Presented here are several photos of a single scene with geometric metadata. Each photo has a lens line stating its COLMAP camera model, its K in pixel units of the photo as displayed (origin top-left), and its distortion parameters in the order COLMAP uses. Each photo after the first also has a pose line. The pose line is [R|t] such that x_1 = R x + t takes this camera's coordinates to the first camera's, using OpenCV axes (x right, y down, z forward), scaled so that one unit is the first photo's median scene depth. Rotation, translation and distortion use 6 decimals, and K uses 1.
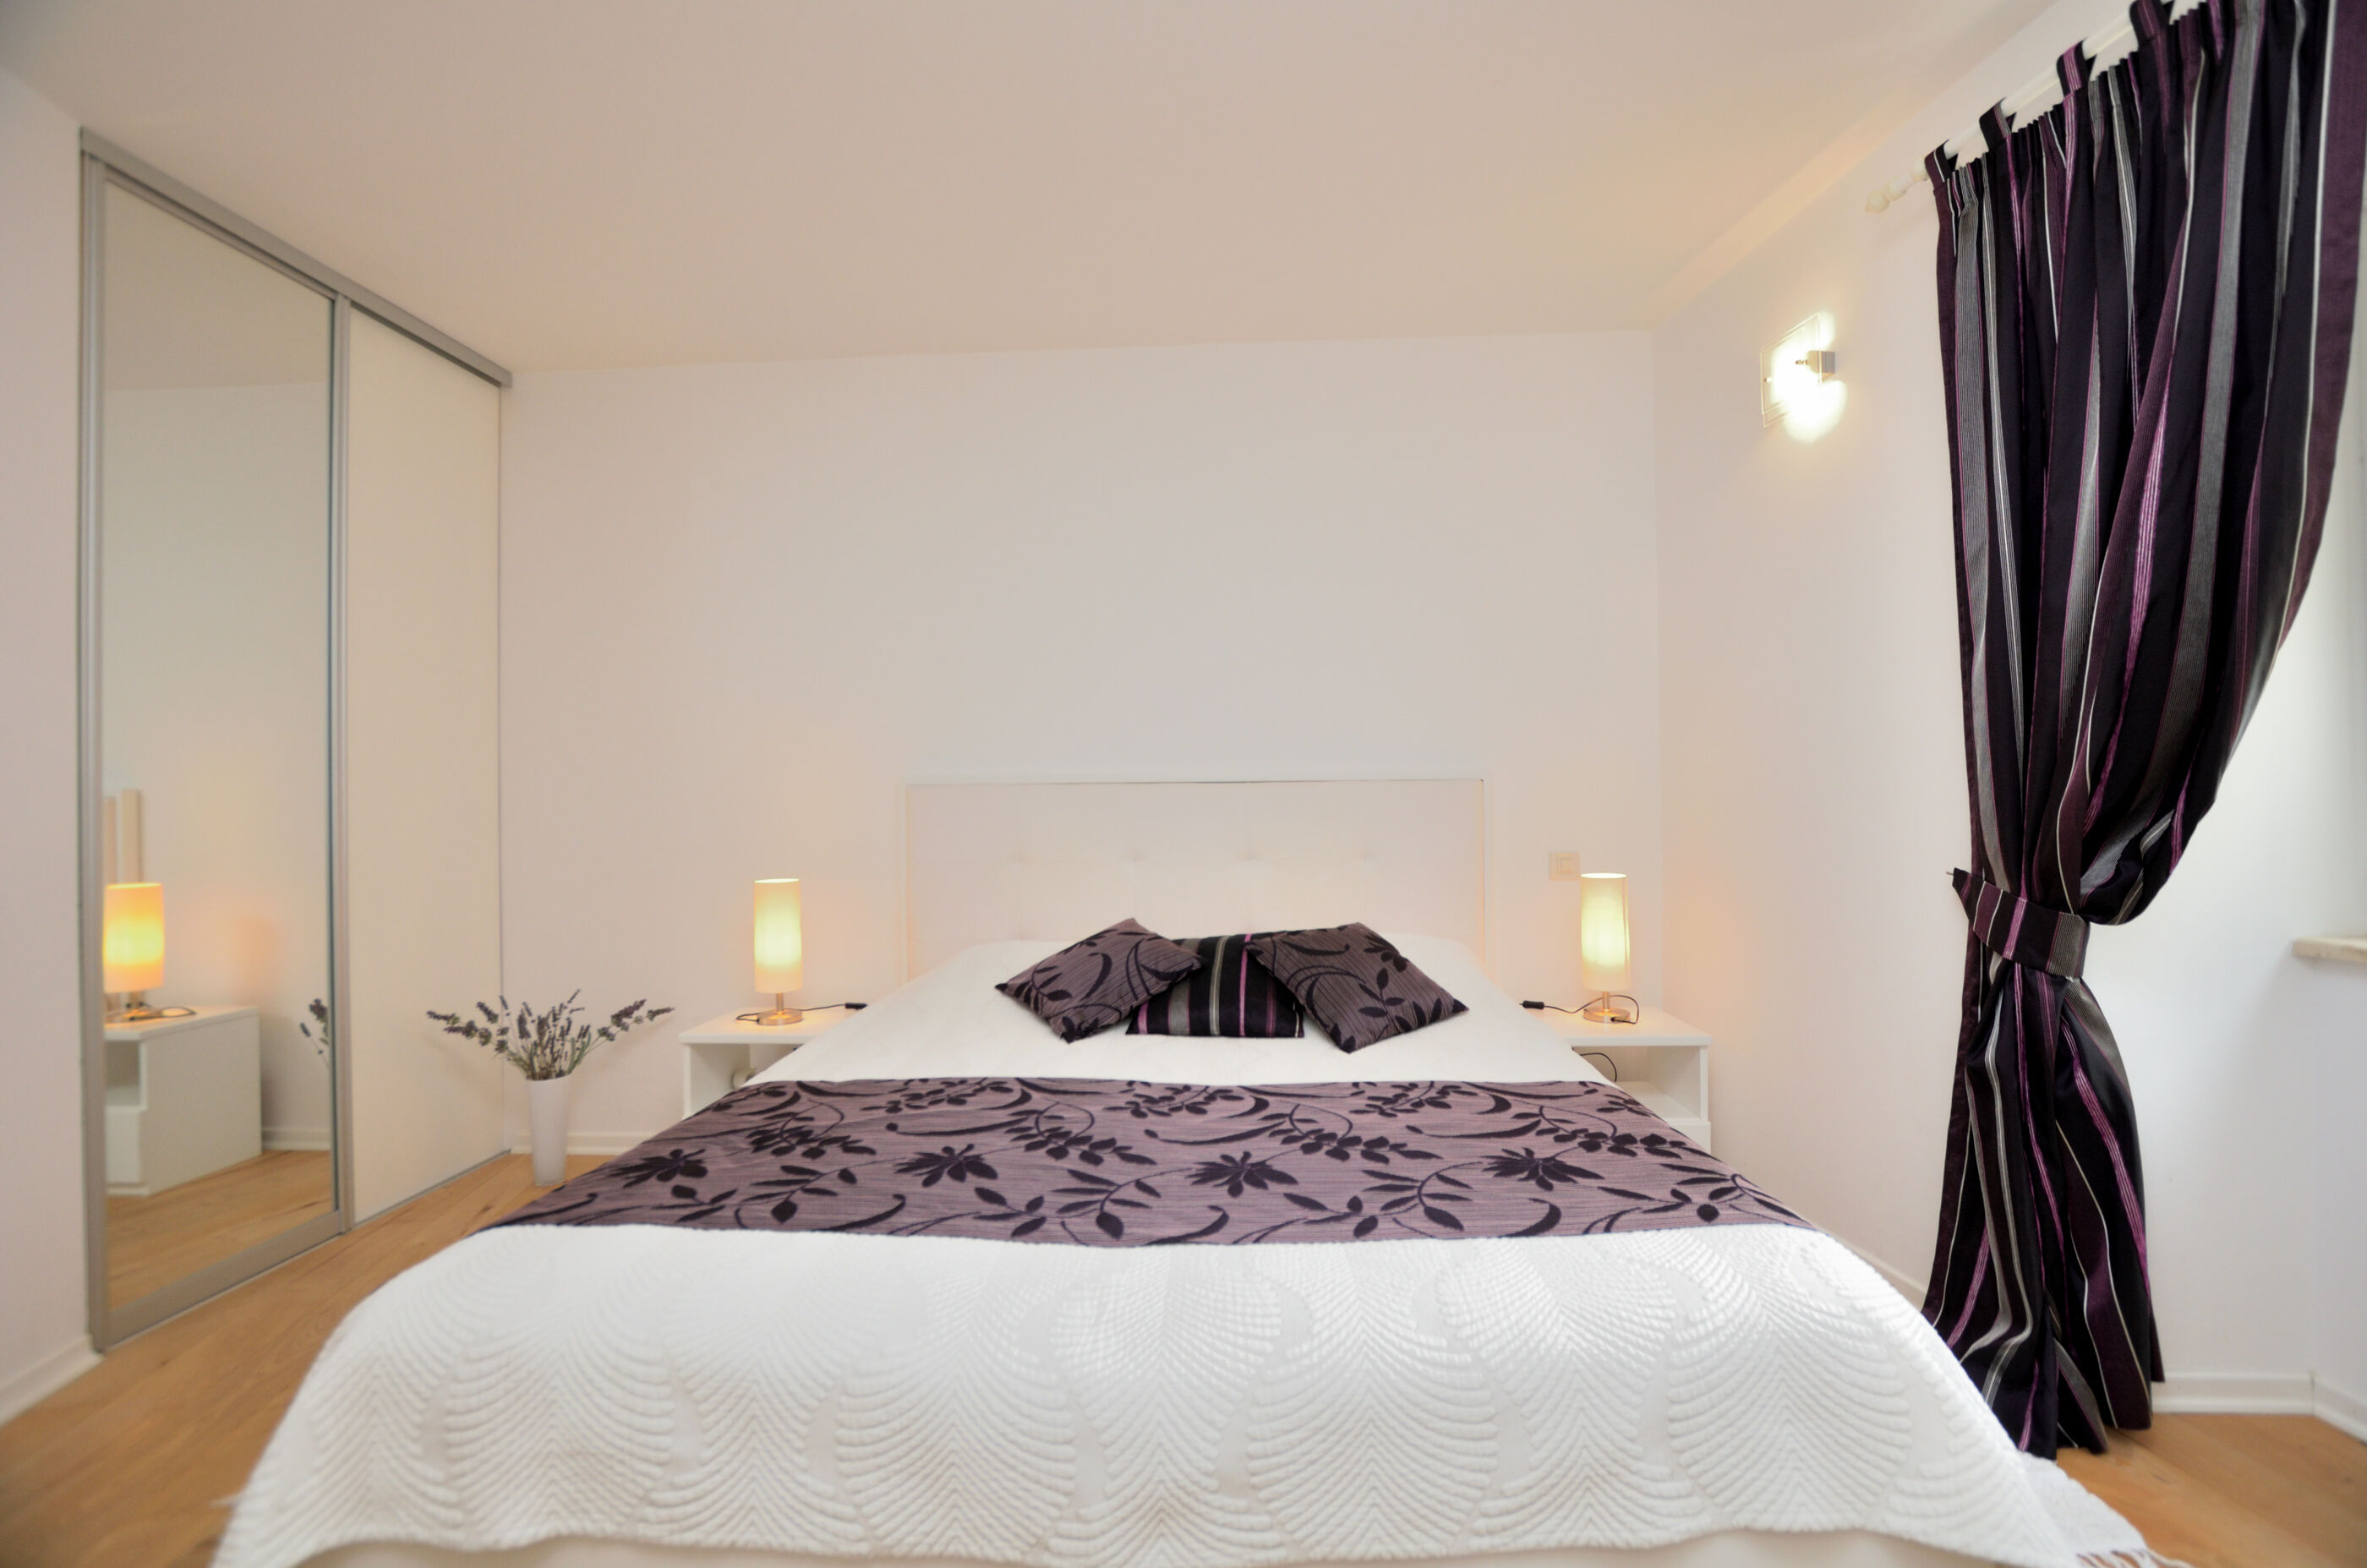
lens RADIAL K [[1019.5, 0, 1189.8], [0, 1019.5, 773.5], [0, 0, 1]] dist [-0.020344, 0.000219]
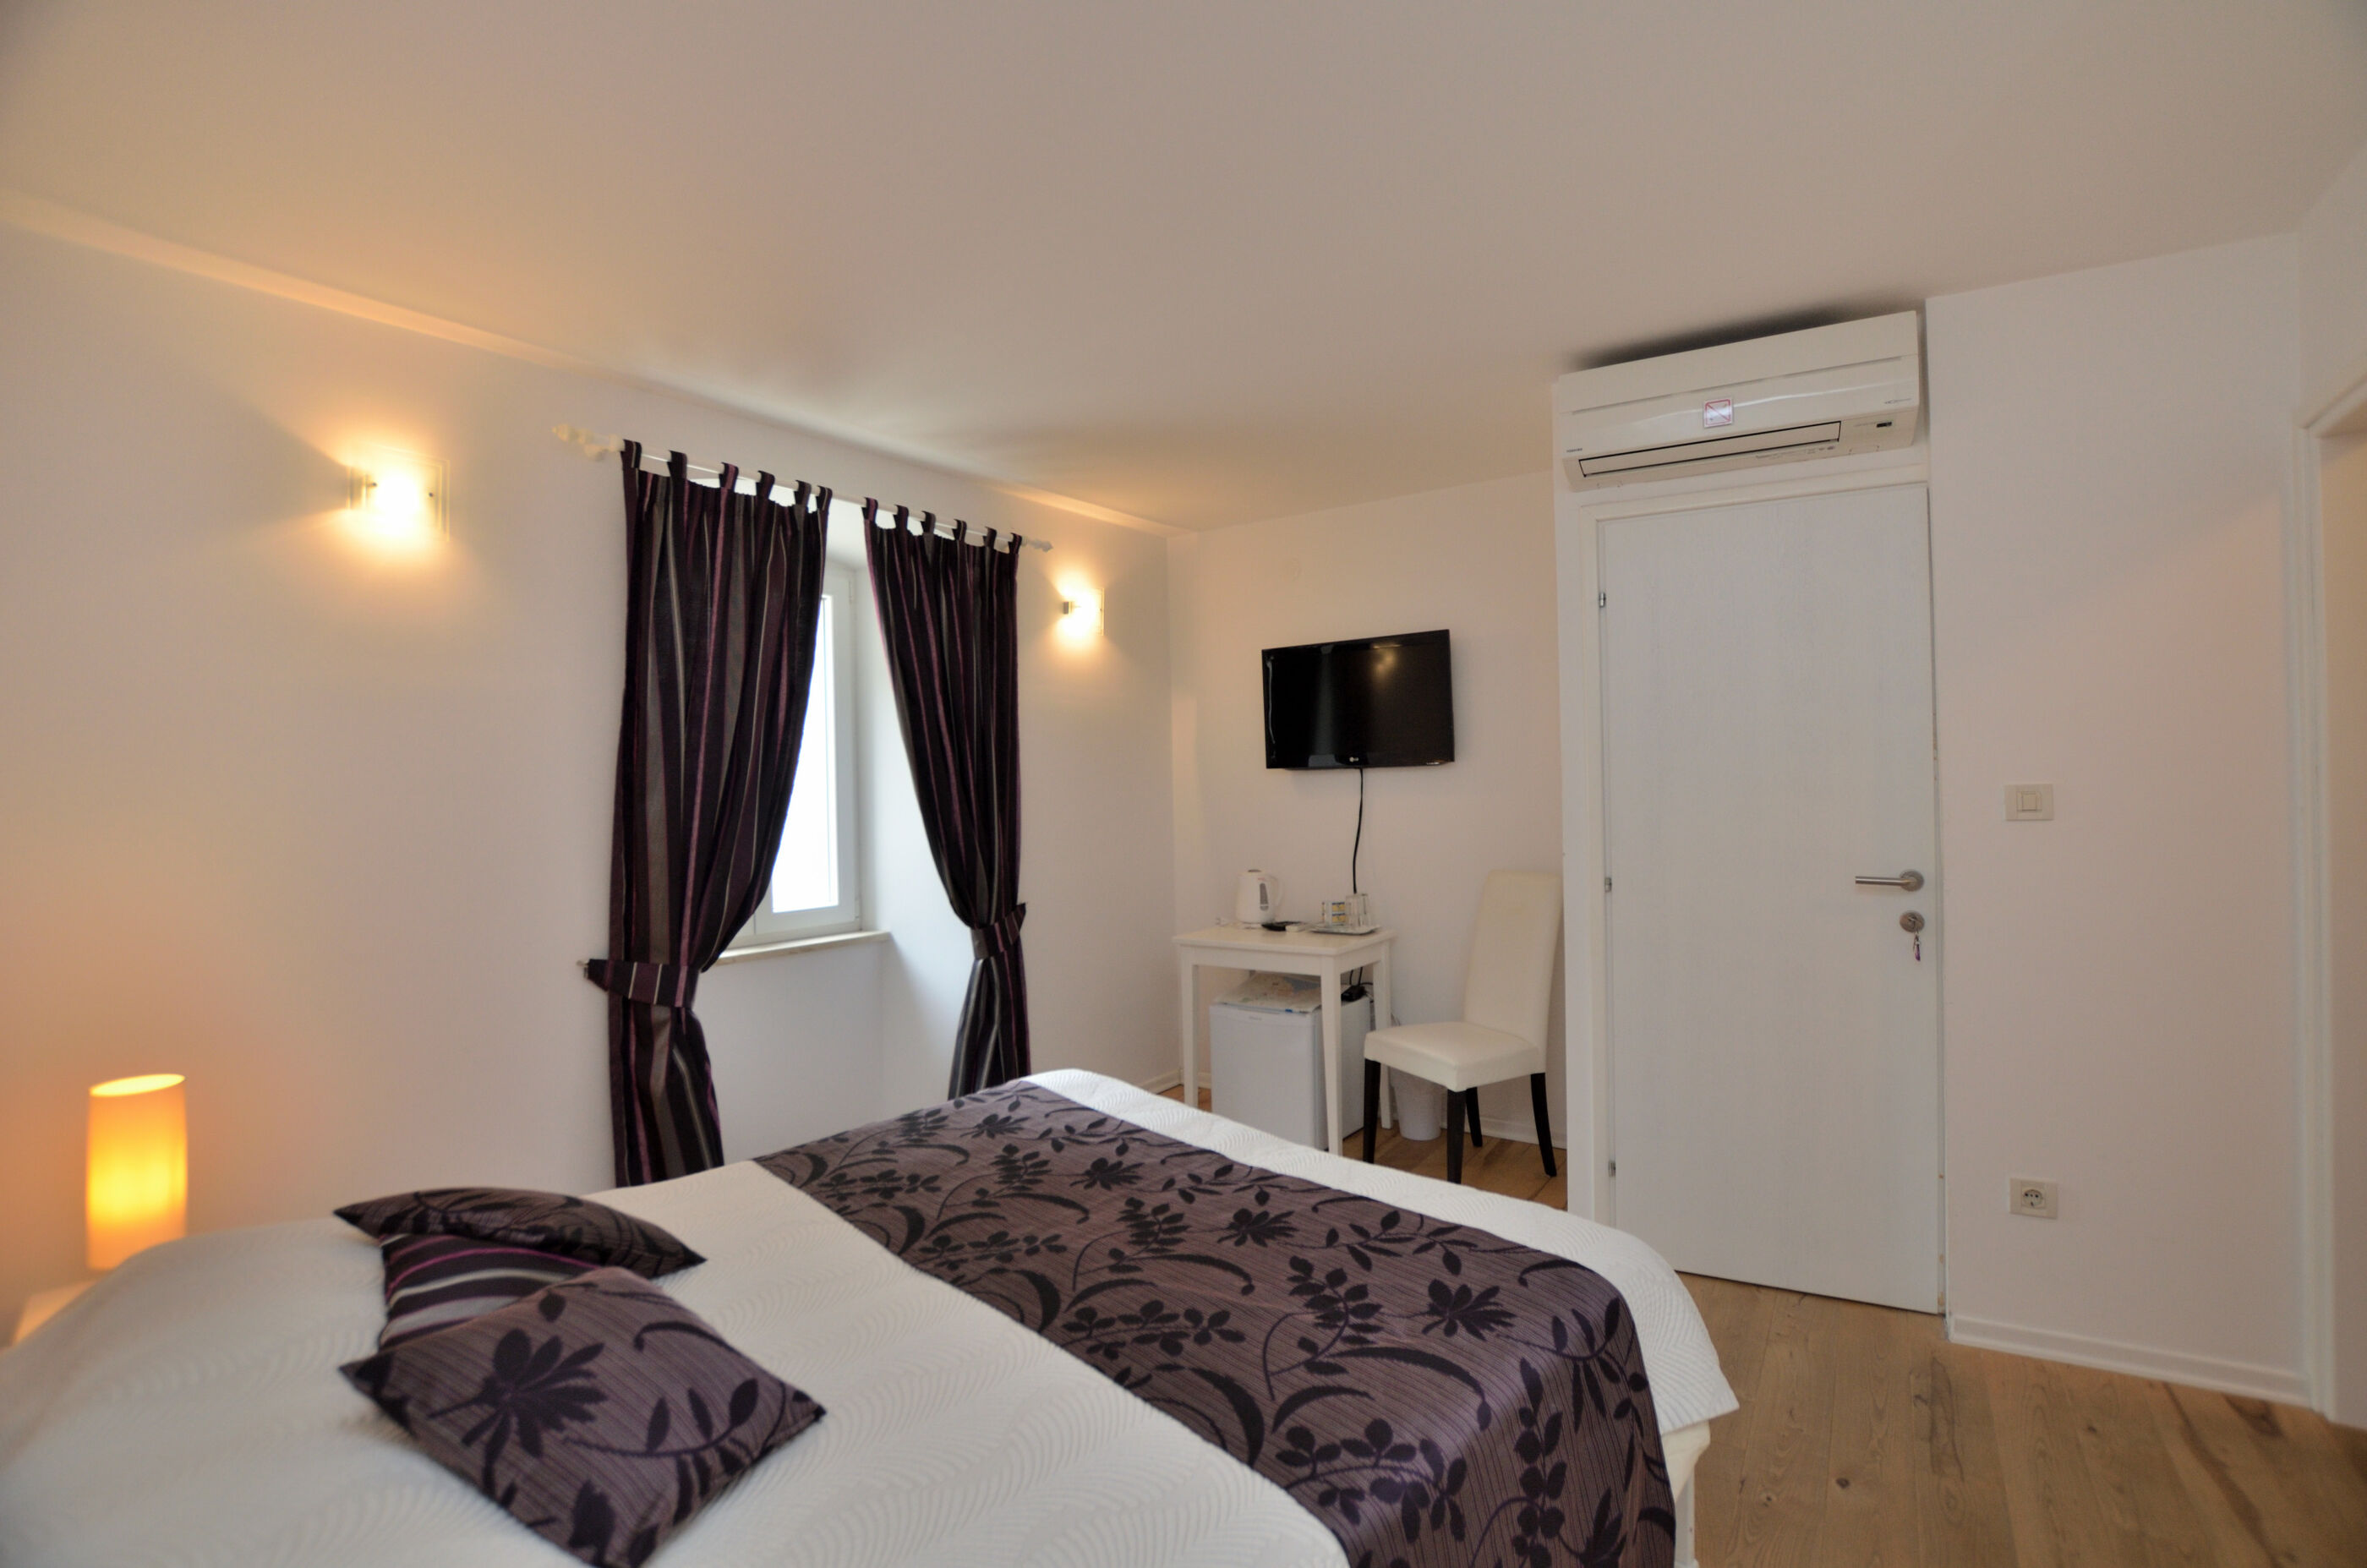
lens RADIAL K [[1046.2, 0, 1205.0], [0, 1046.2, 788.7], [0, 0, 1]] dist [-0.023240, -0.000298]
pose [[-0.731592, 0.034351, 0.680877, -0.811969], [0.027099, 0.999406, -0.021305, -0.089462], [-0.681204, 0.002865, -0.732088, 1.494011]]
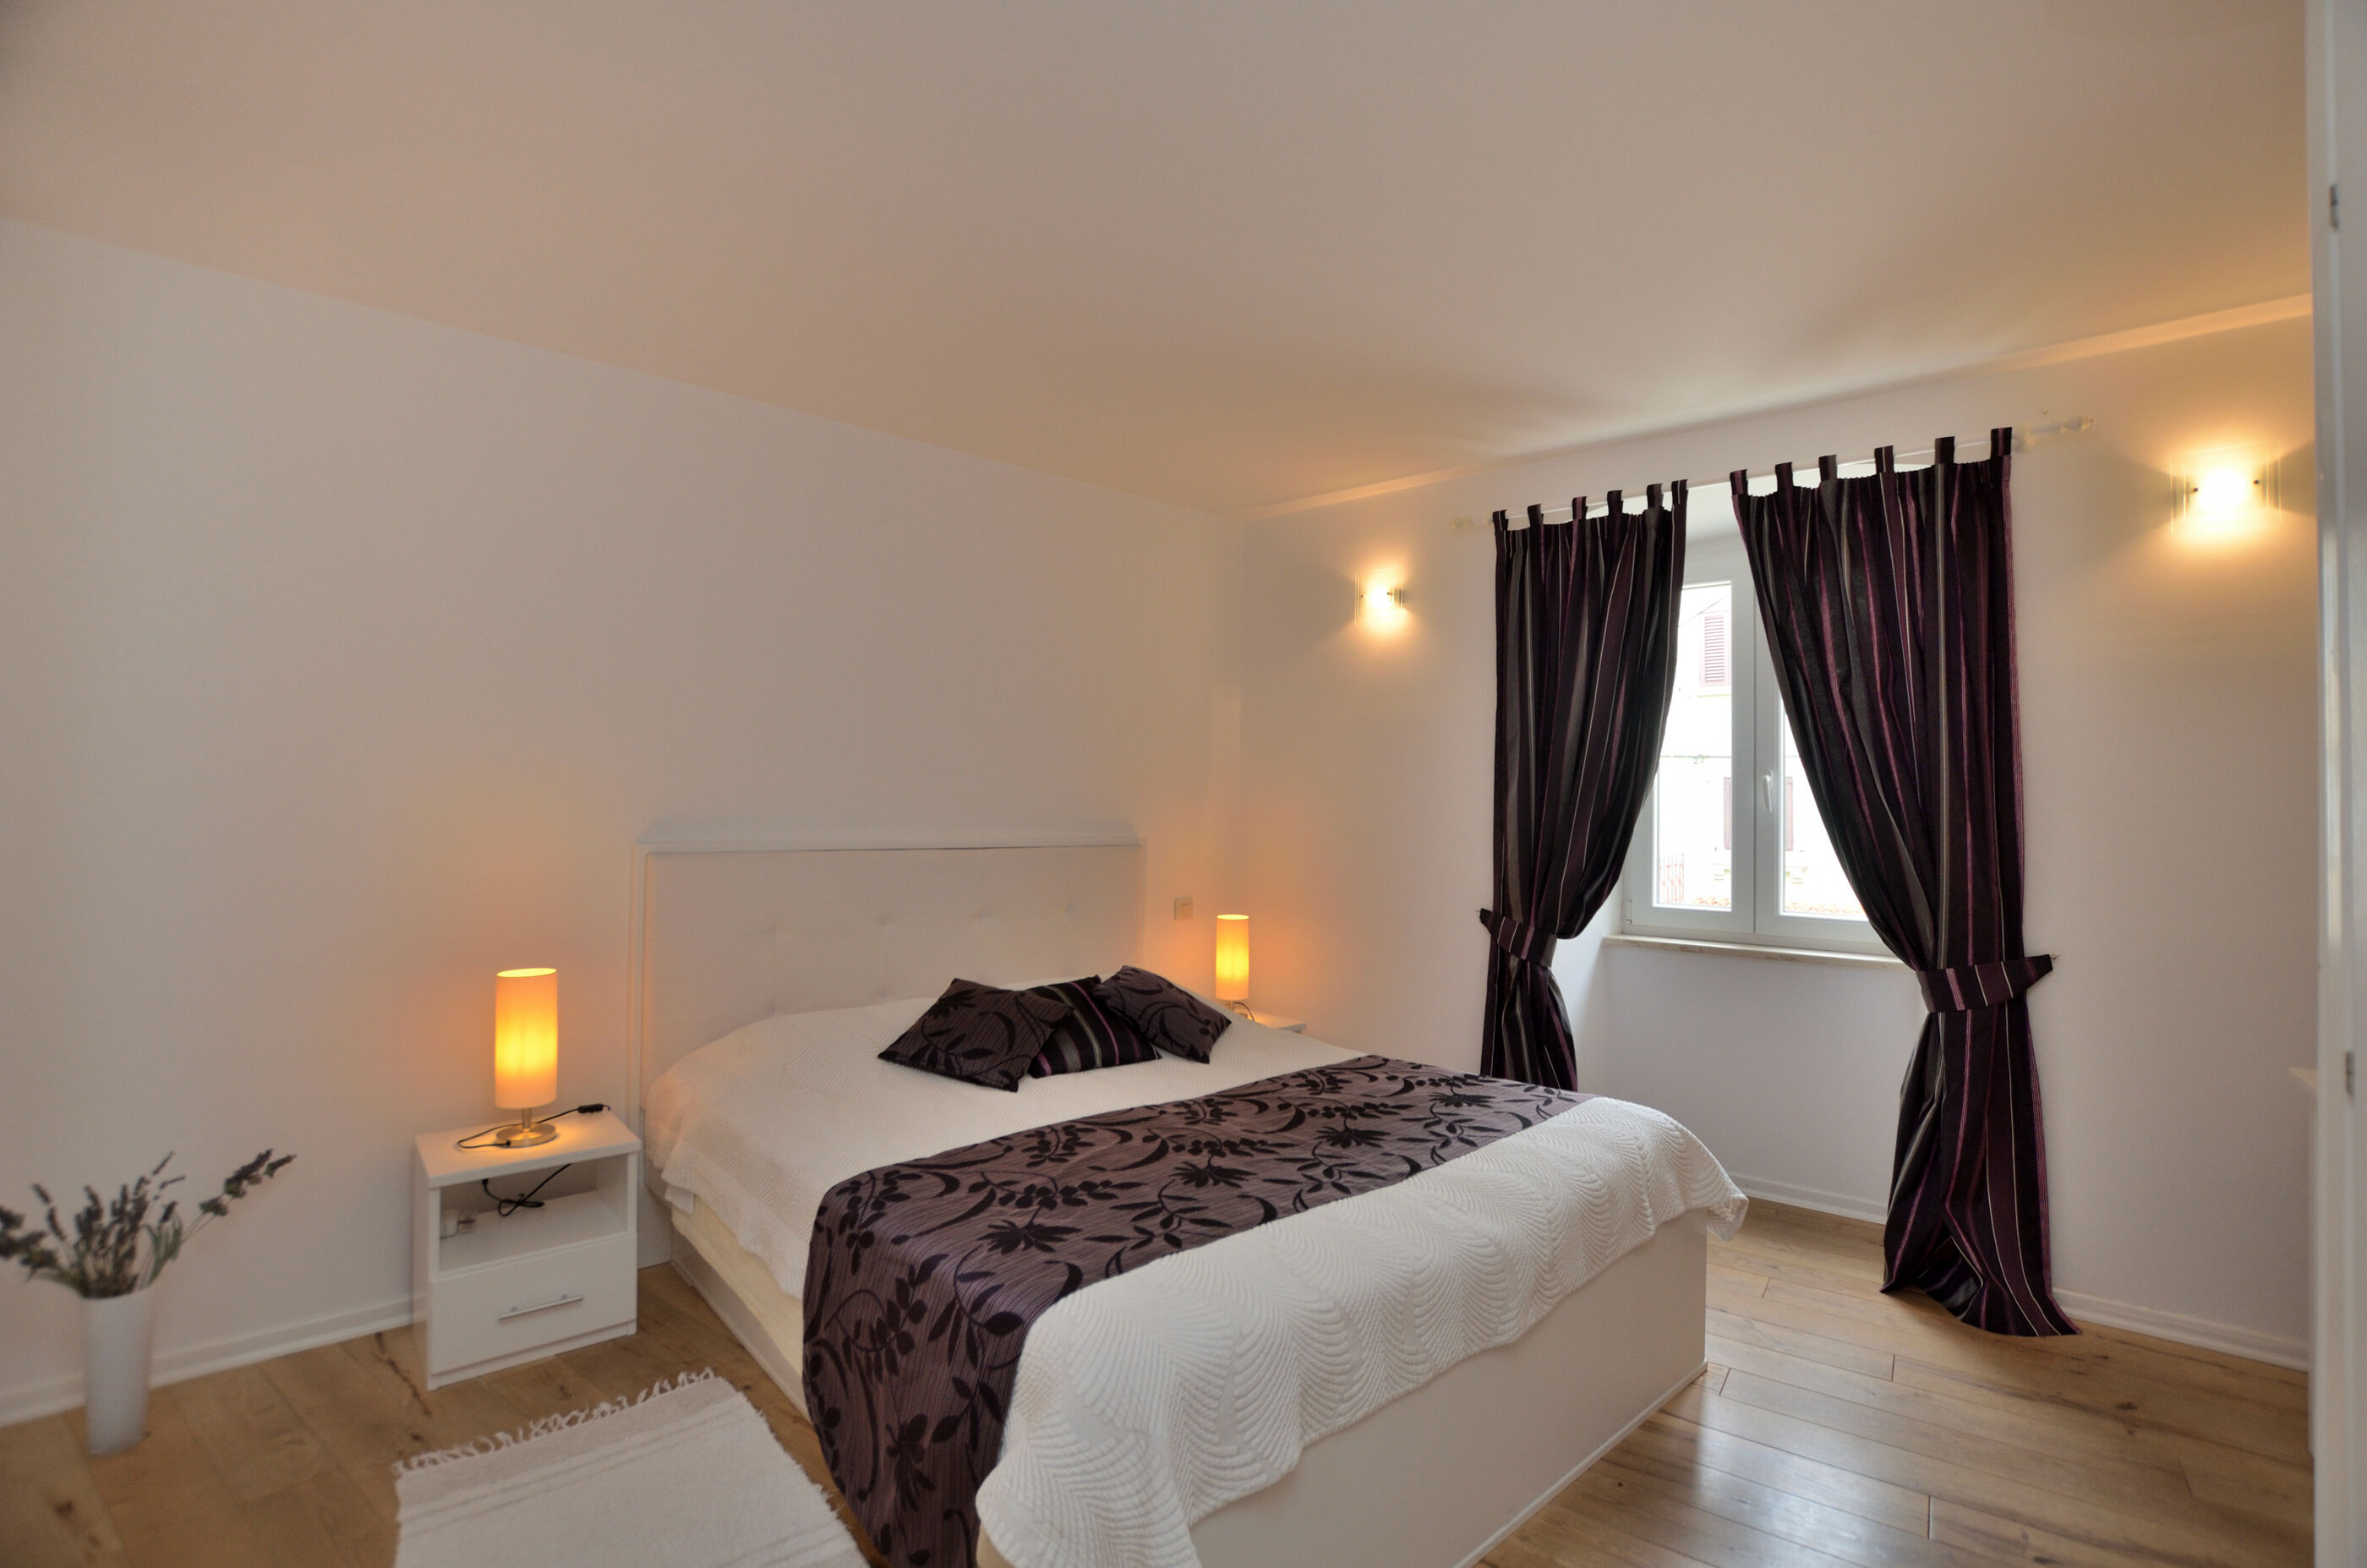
lens RADIAL K [[1046.2, 0, 1205.0], [0, 1046.2, 788.7], [0, 0, 1]] dist [-0.023240, -0.000298]
pose [[0.708760, 0.037290, 0.704464, -0.937190], [-0.039301, 0.999138, -0.013347, -0.079505], [-0.704354, -0.018226, 0.709615, 0.030534]]
